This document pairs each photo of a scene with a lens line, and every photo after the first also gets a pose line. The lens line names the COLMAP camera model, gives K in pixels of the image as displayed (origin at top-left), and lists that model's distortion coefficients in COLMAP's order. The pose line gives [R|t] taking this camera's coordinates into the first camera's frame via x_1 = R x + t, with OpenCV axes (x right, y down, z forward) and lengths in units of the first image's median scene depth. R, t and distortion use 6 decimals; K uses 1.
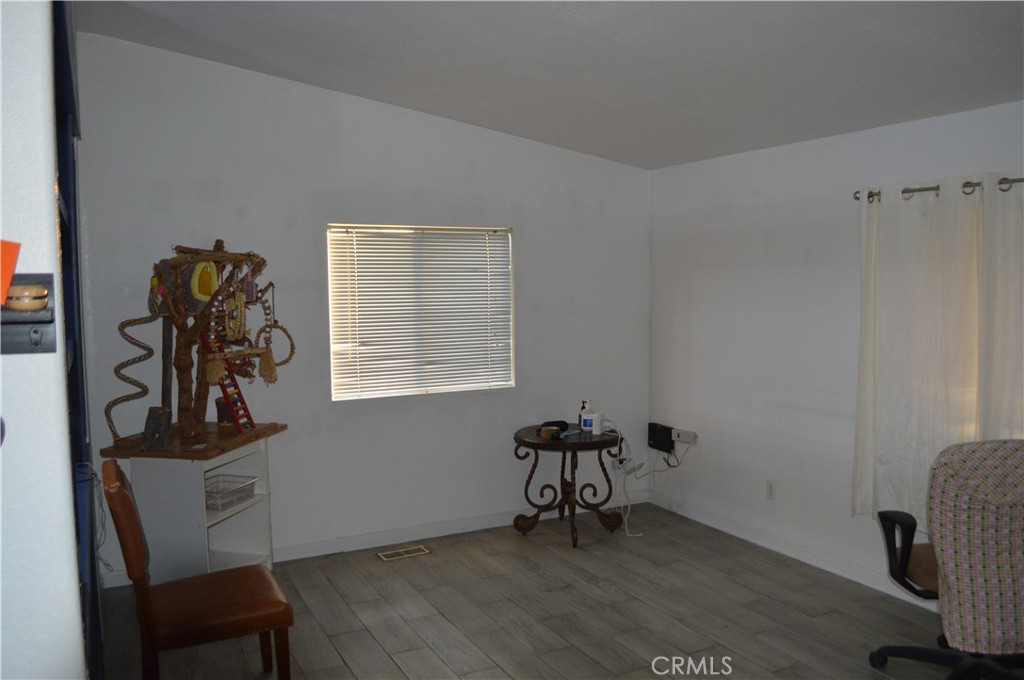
lens RADIAL K [[818.0, 0, 524.3], [0, 818.0, 342.9], [0, 0, 1]] dist [-0.080454, 0.014004]
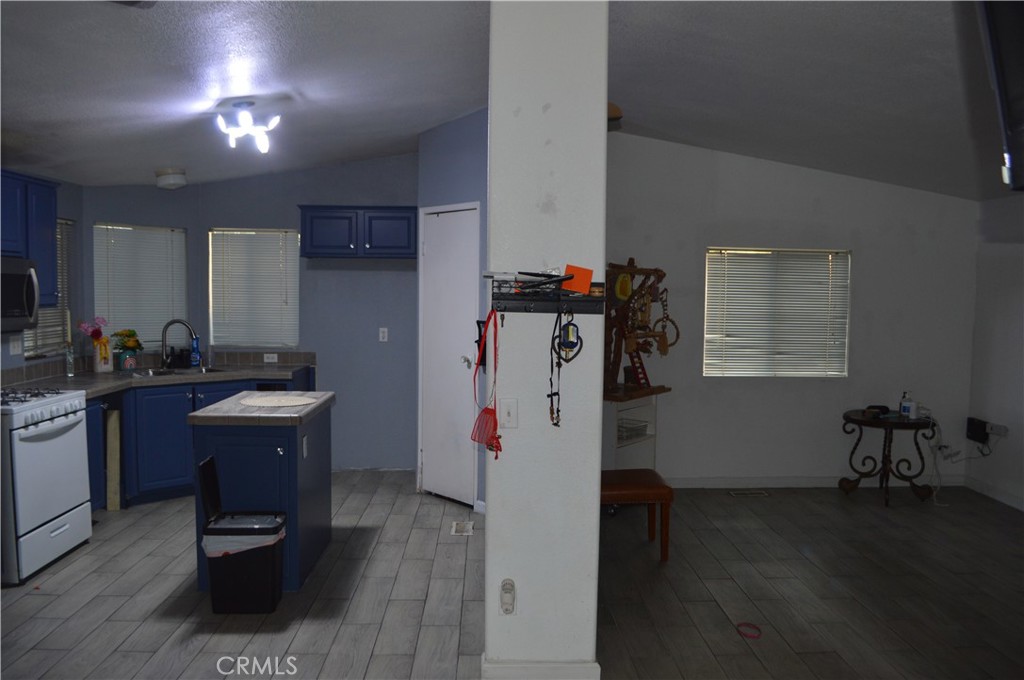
lens RADIAL K [[818.0, 0, 524.3], [0, 818.0, 342.9], [0, 0, 1]] dist [-0.080454, 0.014004]
pose [[0.903106, 0.051078, -0.426369, 0.070877], [-0.055020, 0.998481, 0.003077, 0.026788], [0.425878, 0.020680, 0.904544, -0.353485]]
